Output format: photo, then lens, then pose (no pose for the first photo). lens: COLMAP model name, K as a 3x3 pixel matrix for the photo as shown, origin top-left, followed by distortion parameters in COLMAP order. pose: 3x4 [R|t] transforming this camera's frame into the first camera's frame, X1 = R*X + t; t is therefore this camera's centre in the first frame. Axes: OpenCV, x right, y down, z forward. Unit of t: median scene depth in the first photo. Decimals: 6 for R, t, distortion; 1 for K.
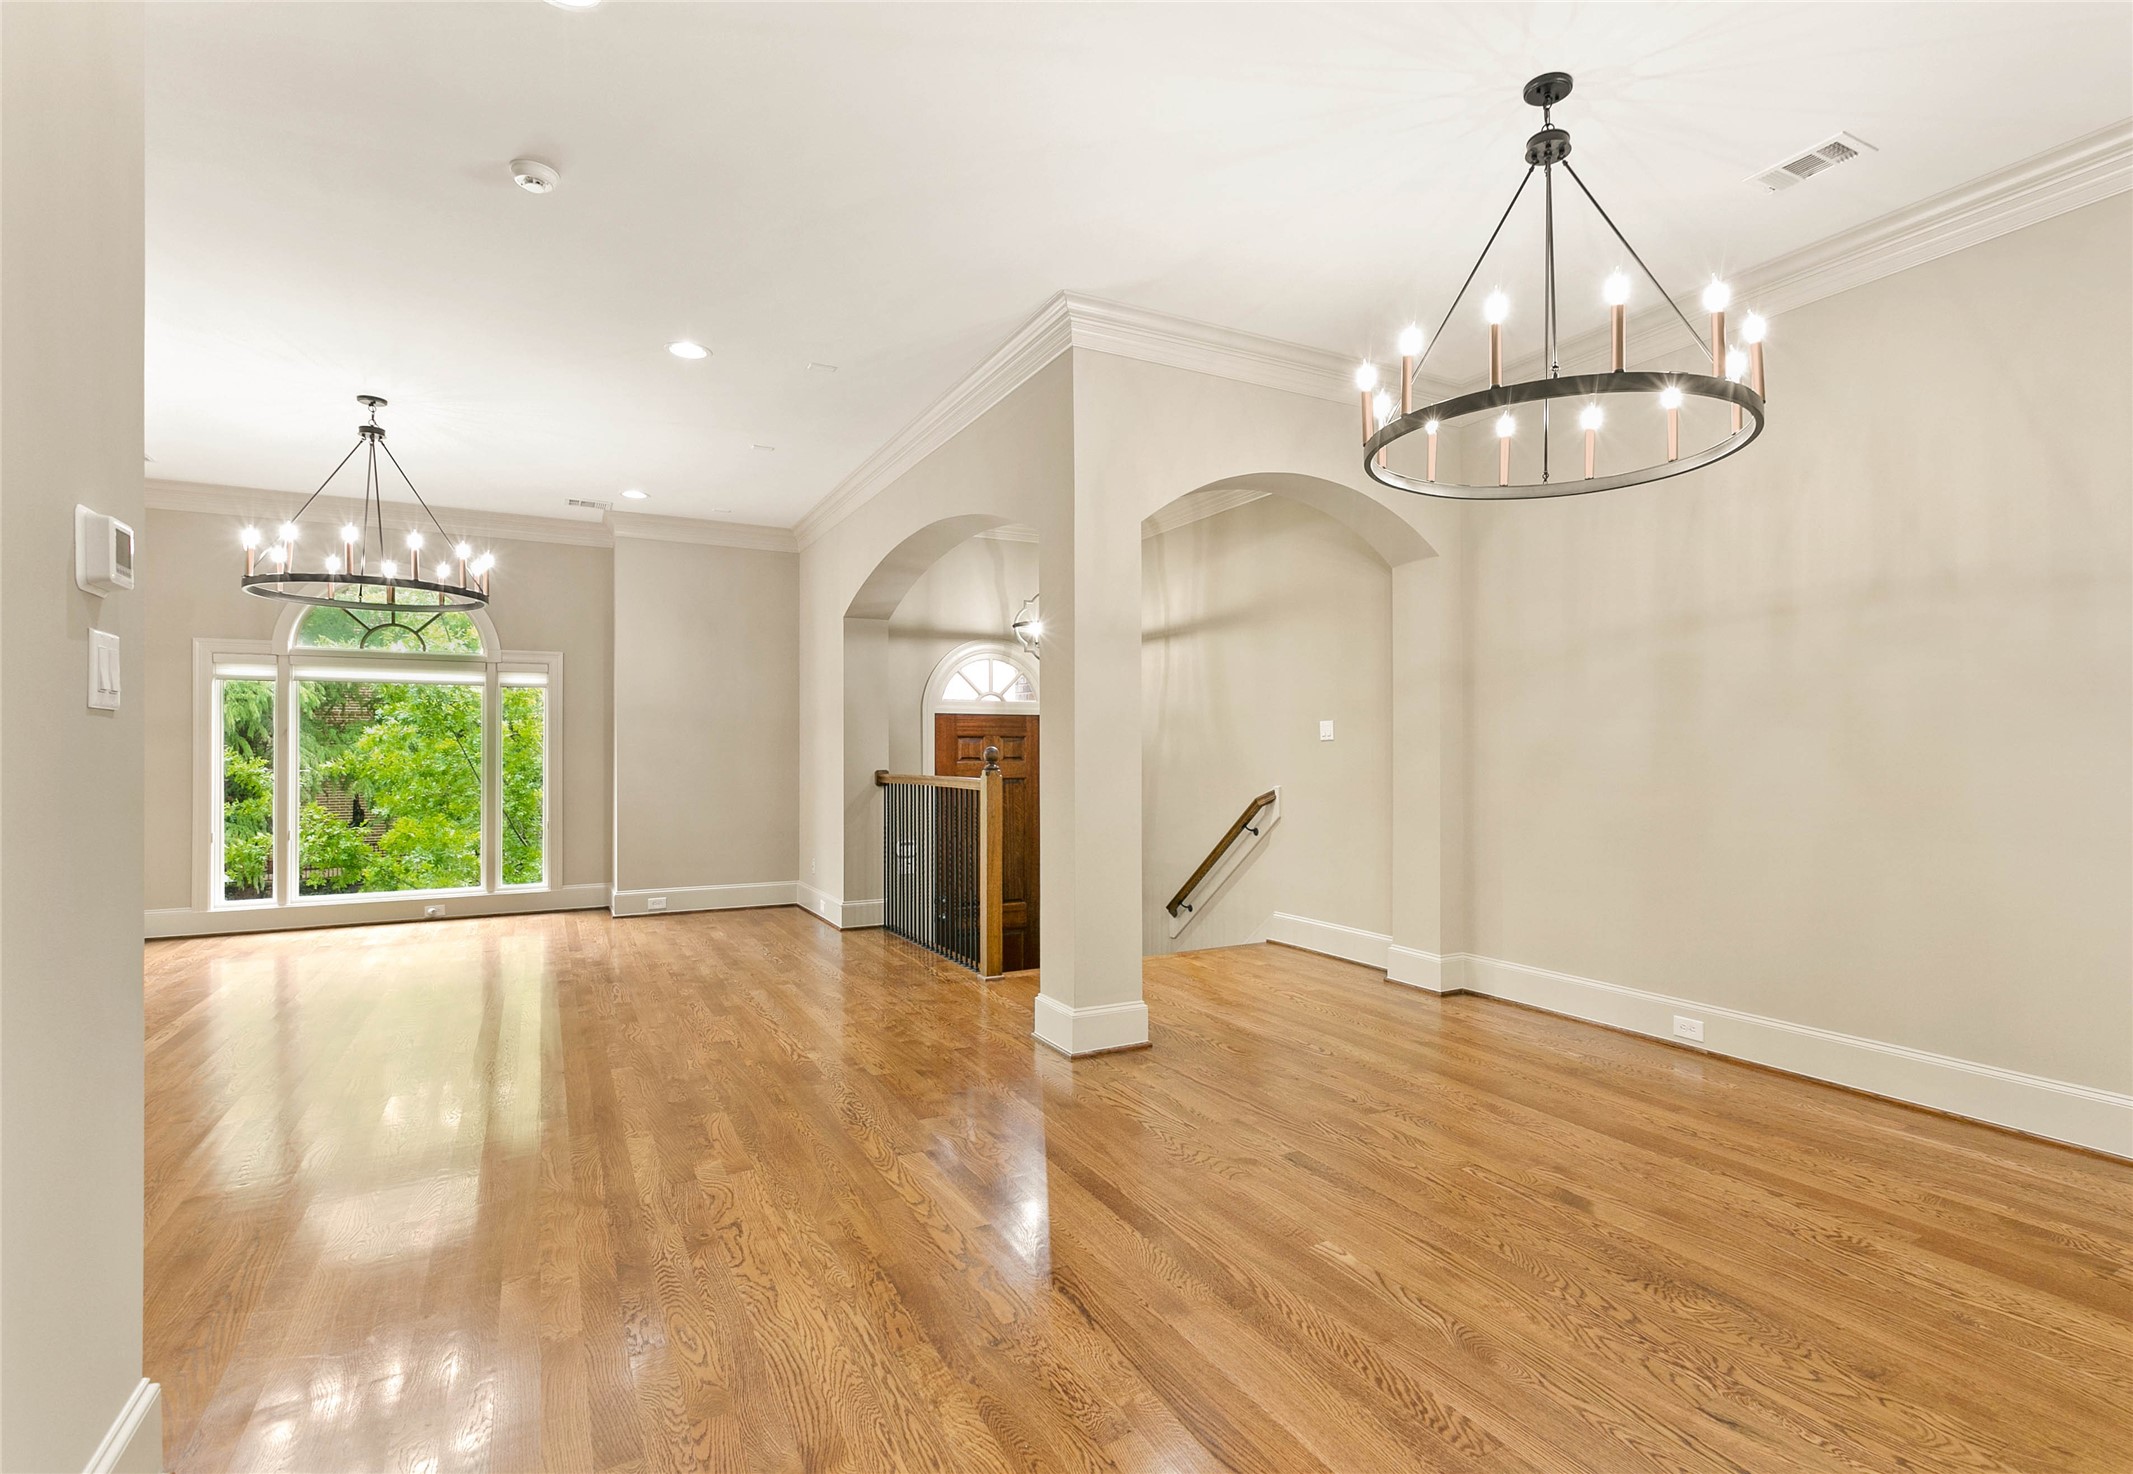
lens RADIAL K [[1040.2, 0, 1135.2], [0, 1040.2, 746.2], [0, 0, 1]] dist [0.000148, -0.000678]
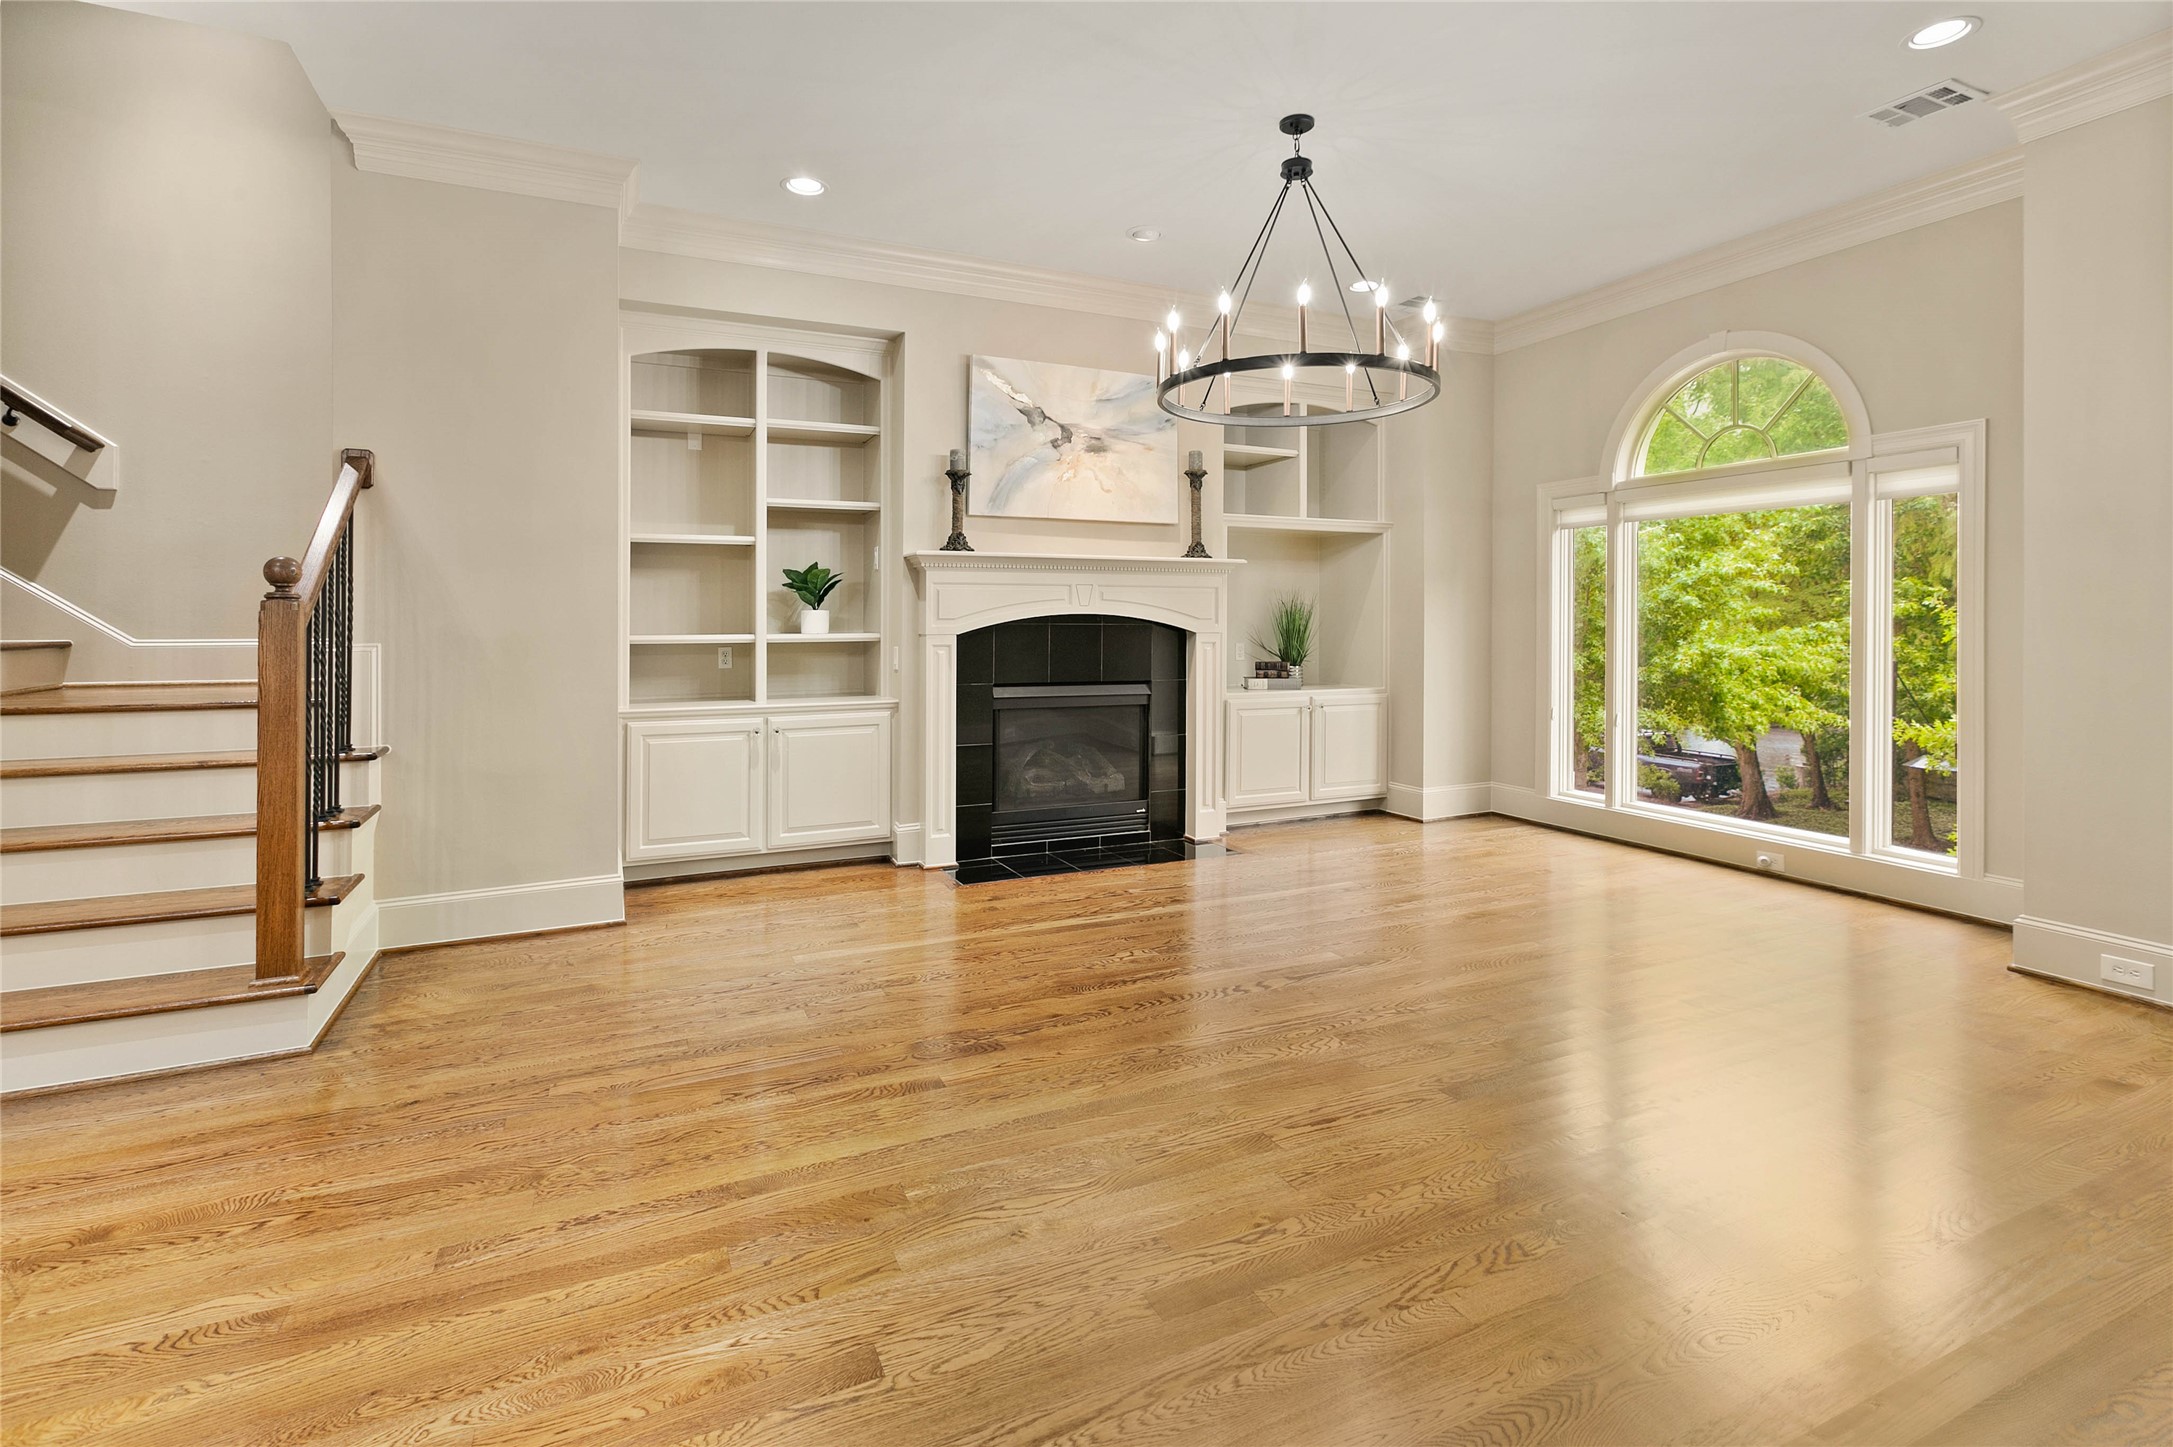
lens RADIAL K [[987.2, 0, 1099.0], [0, 987.2, 608.2], [0, 0, 1]] dist [0.003765, -0.001920]
pose [[-0.093422, -0.007484, -0.995598, -0.032039], [0.007759, 0.999936, -0.008244, 0.005352], [0.995596, -0.008495, -0.093358, 0.703861]]
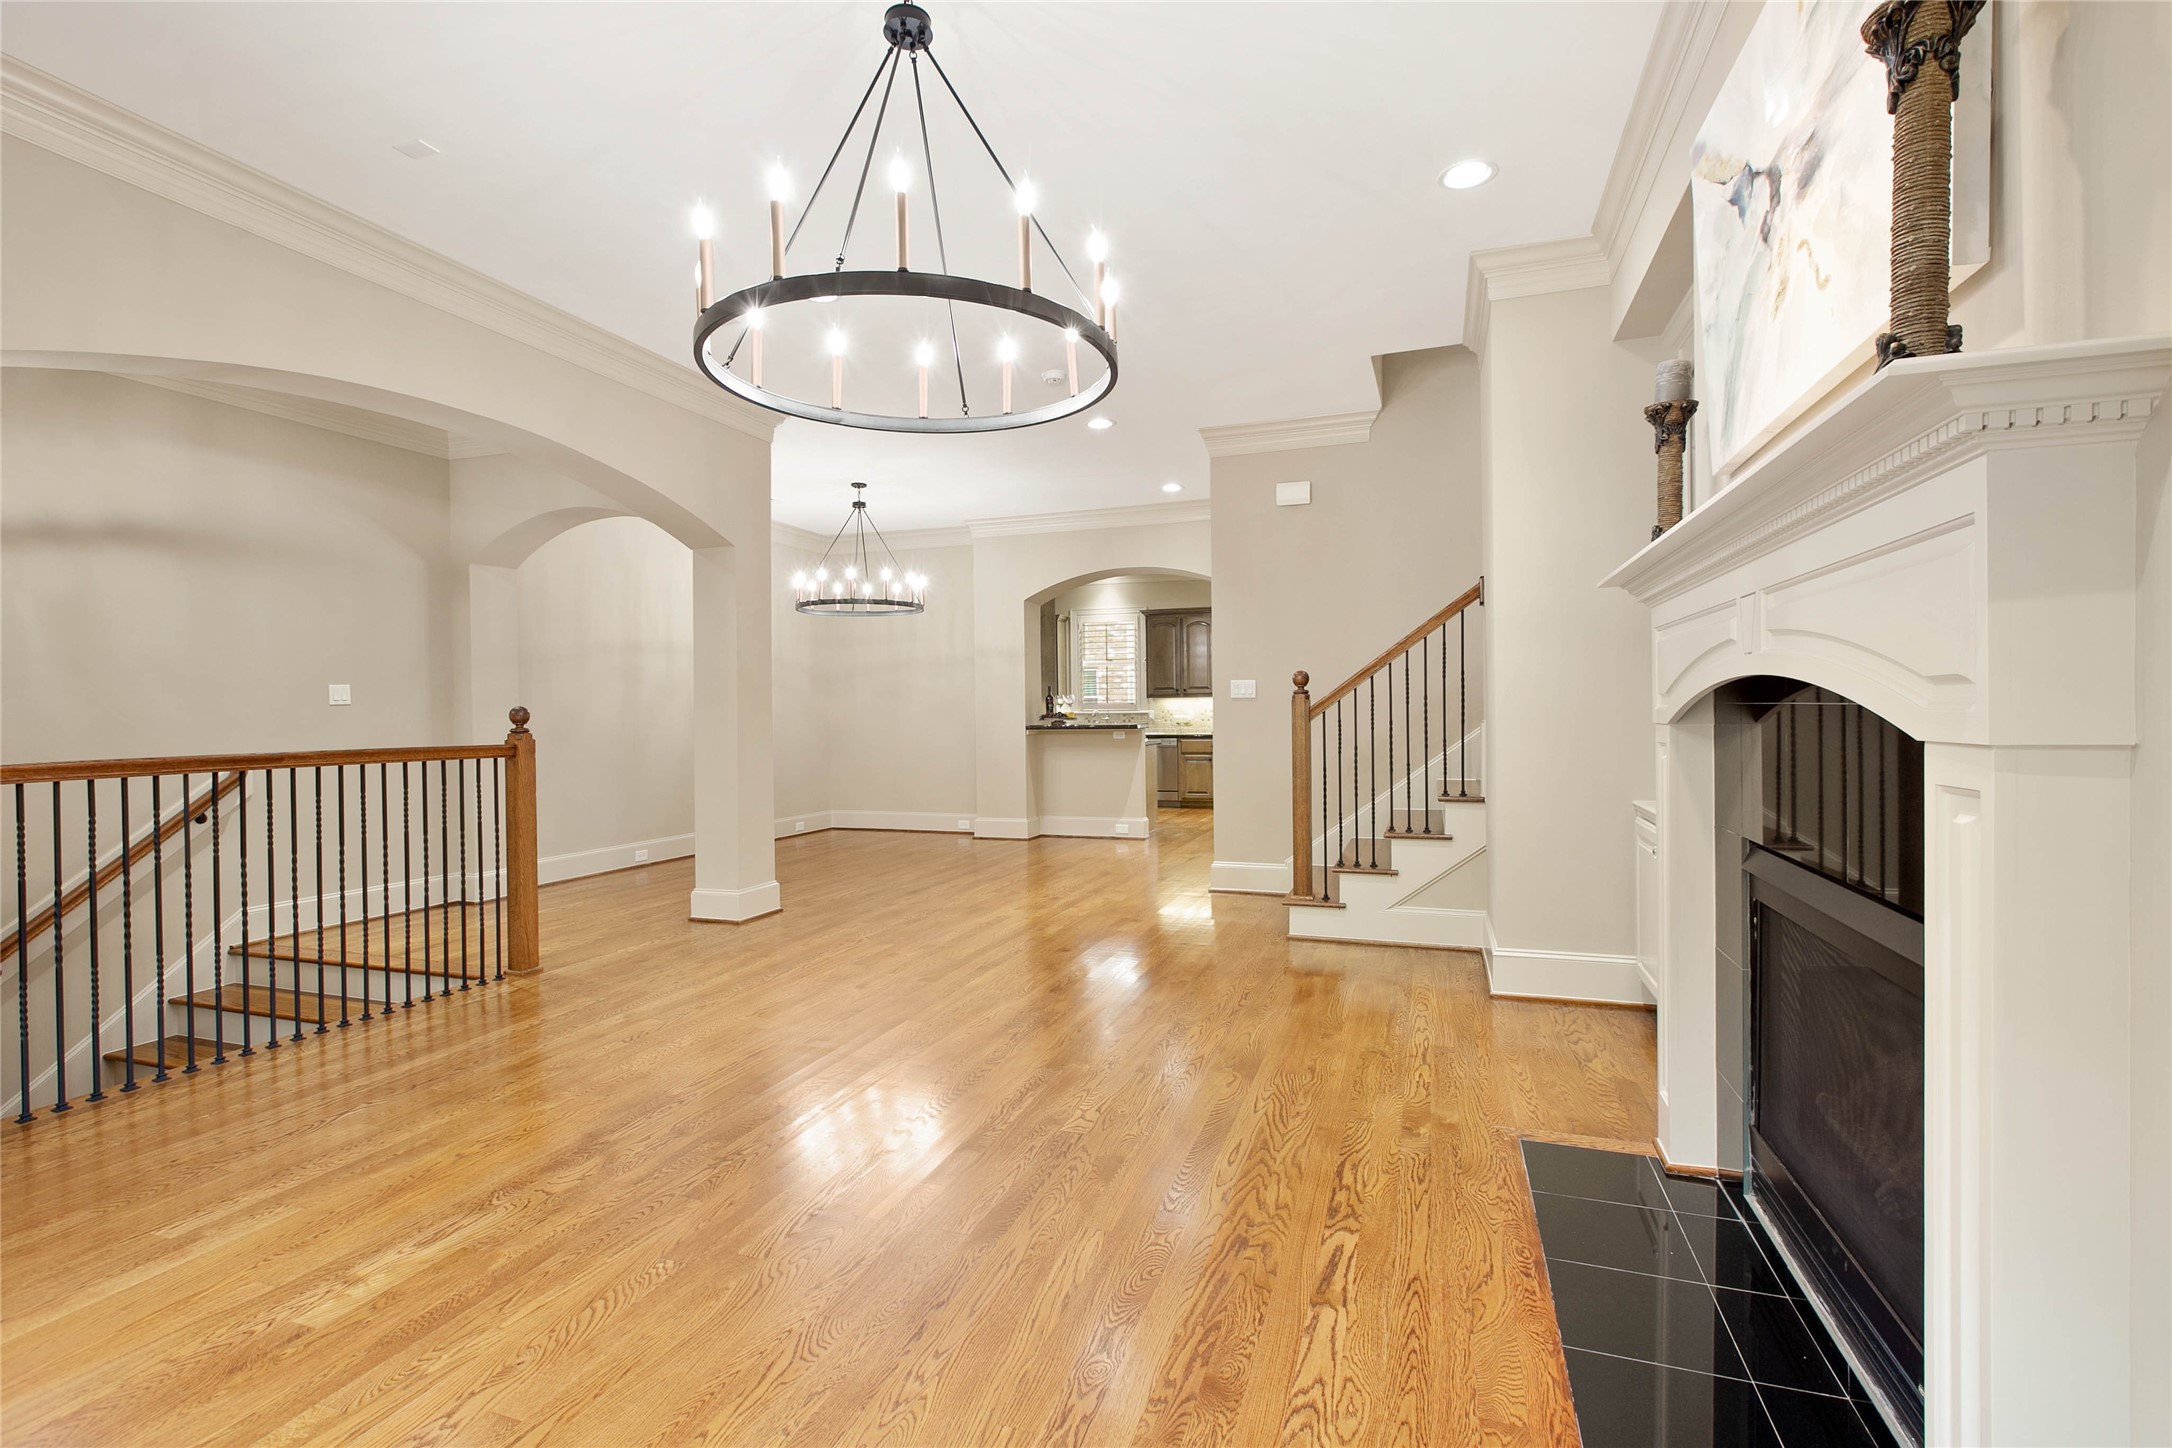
lens RADIAL K [[986.8, 0, 1105.8], [0, 986.8, 721.0], [0, 0, 1]] dist [0.003765, -0.001920]
pose [[-0.654158, 0.001641, 0.756356, -0.851027], [0.005358, 0.999983, 0.002464, 0.013642], [-0.756339, 0.005664, -0.654155, 0.928340]]
